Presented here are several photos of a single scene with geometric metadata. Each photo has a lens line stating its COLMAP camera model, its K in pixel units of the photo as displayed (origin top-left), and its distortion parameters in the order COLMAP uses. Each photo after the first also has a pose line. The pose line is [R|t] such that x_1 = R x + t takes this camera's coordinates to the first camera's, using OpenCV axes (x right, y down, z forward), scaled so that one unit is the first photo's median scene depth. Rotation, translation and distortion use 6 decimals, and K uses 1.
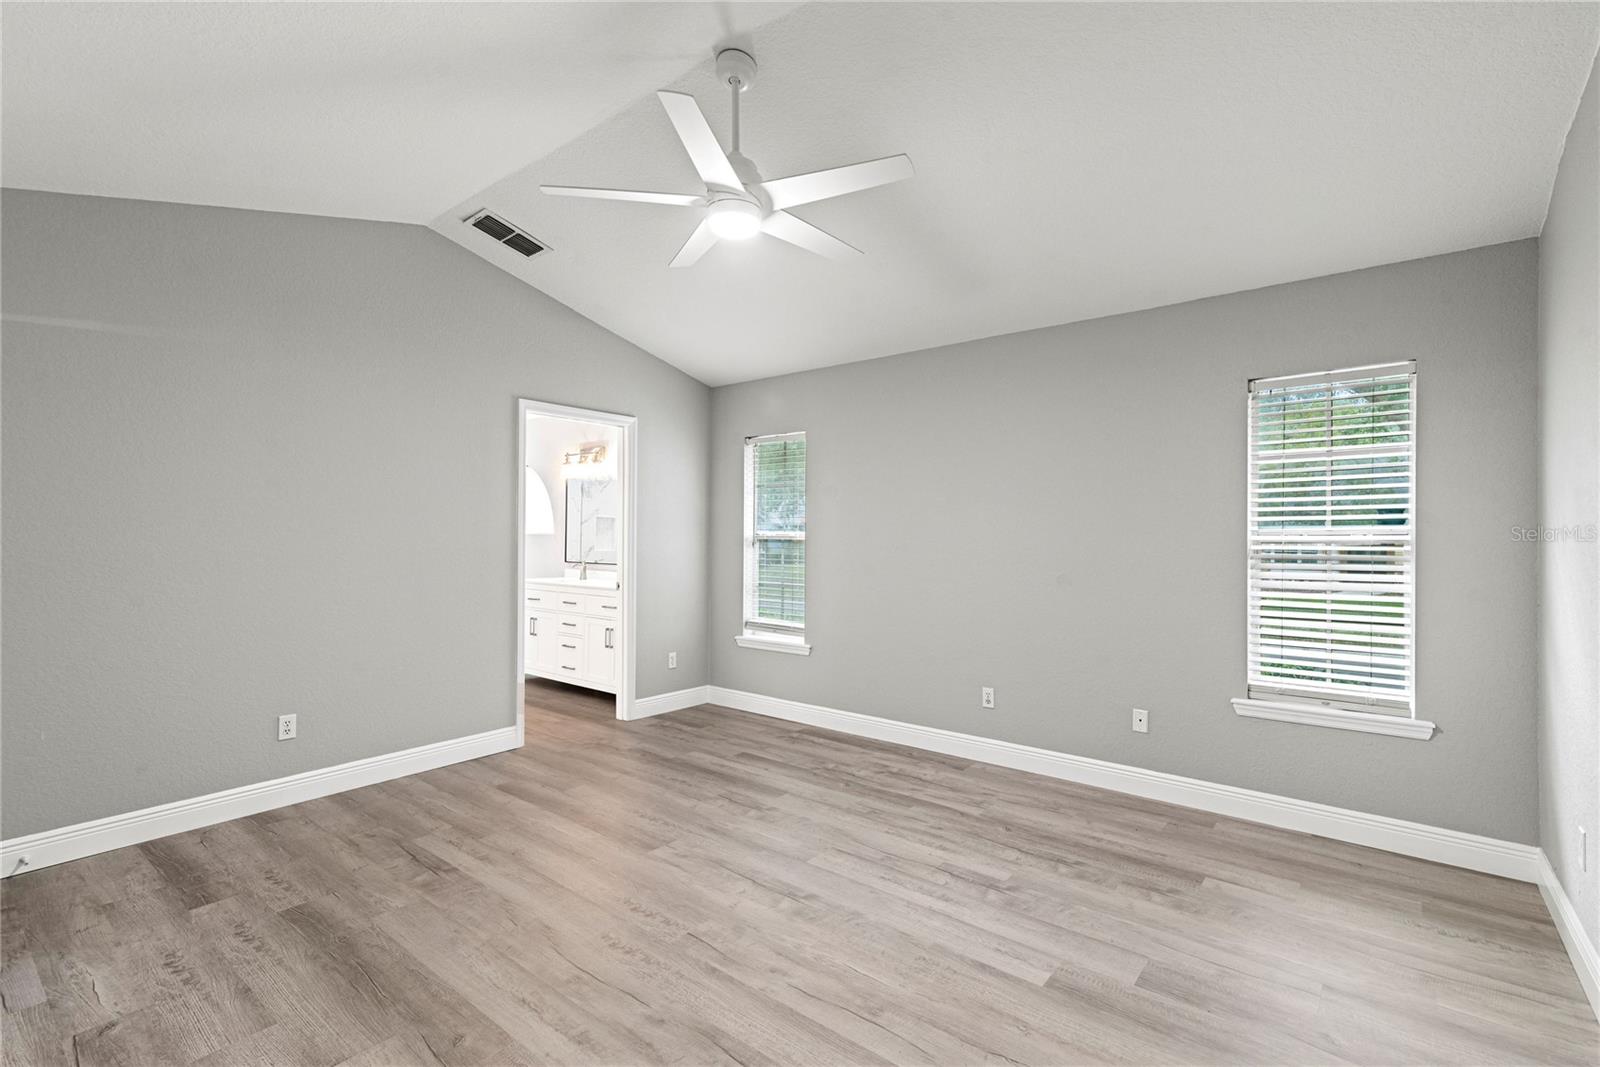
lens RADIAL K [[722.5, 0, 798.7], [0, 722.5, 533.5], [0, 0, 1]] dist [0.013162, -0.001420]
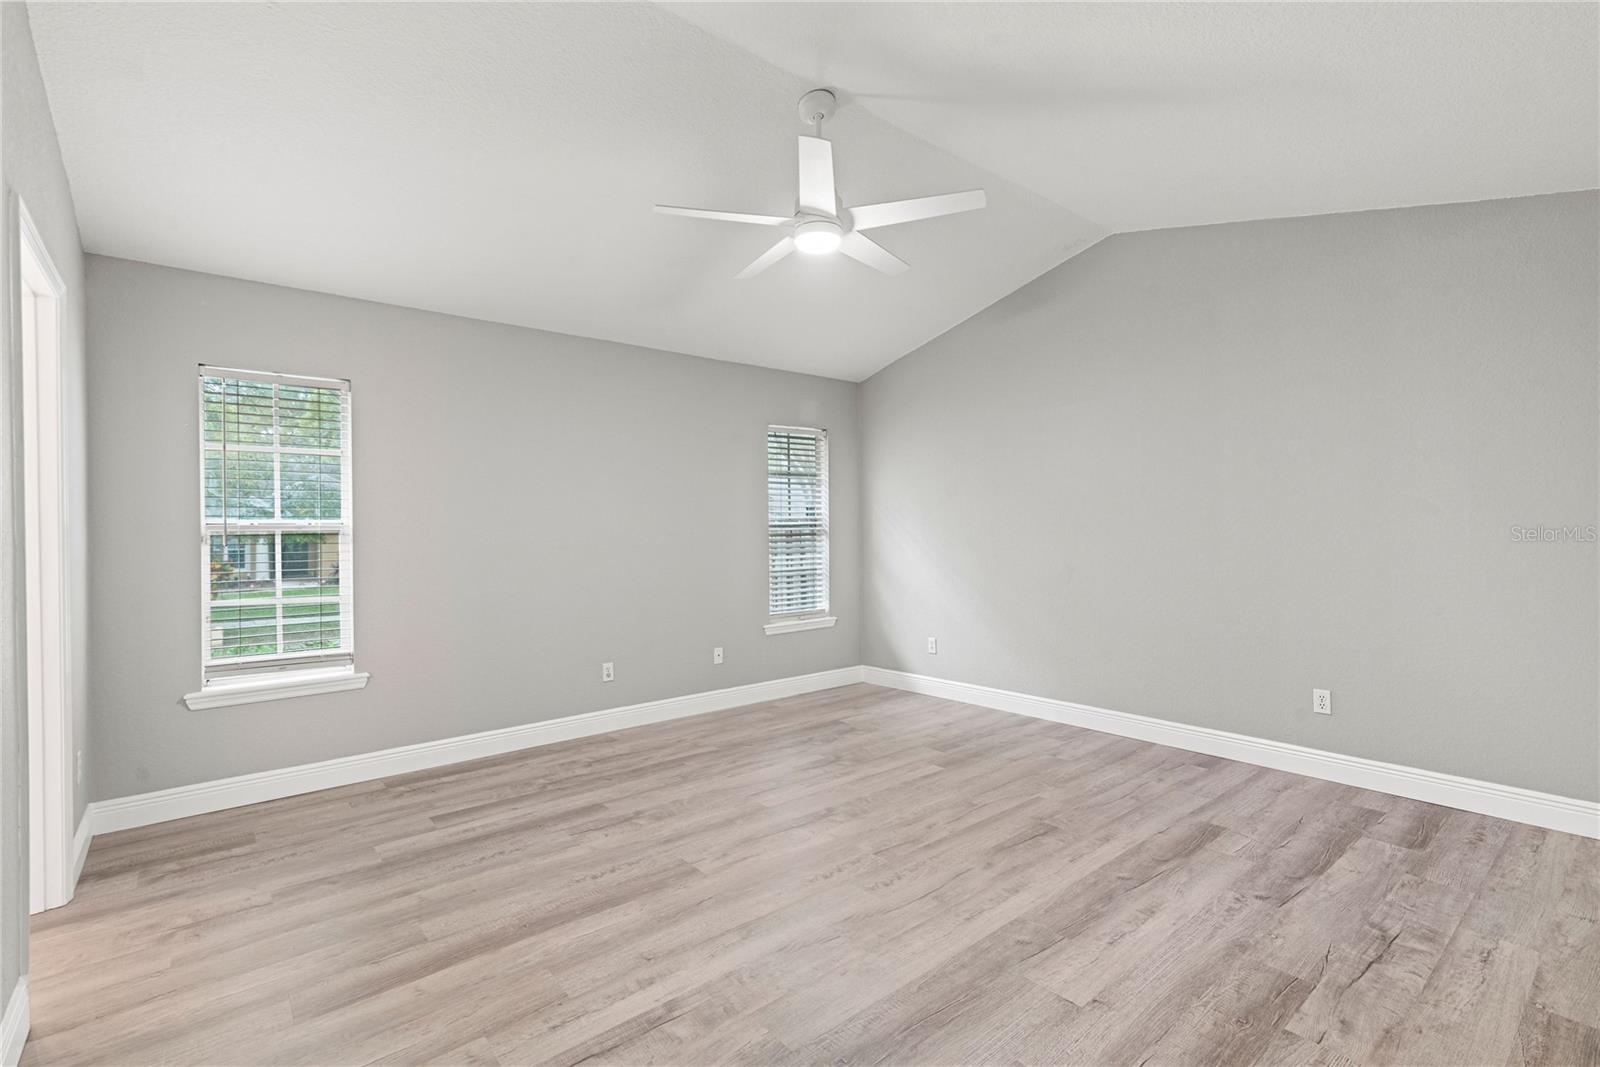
lens RADIAL K [[722.5, 0, 806.2], [0, 722.5, 535.8], [0, 0, 1]] dist [0.013162, -0.001420]
pose [[0.196911, -0.015368, 0.980301, -0.861195], [0.010606, 0.999852, 0.013544, 0.012264], [-0.980364, 0.007730, 0.197045, 0.571430]]
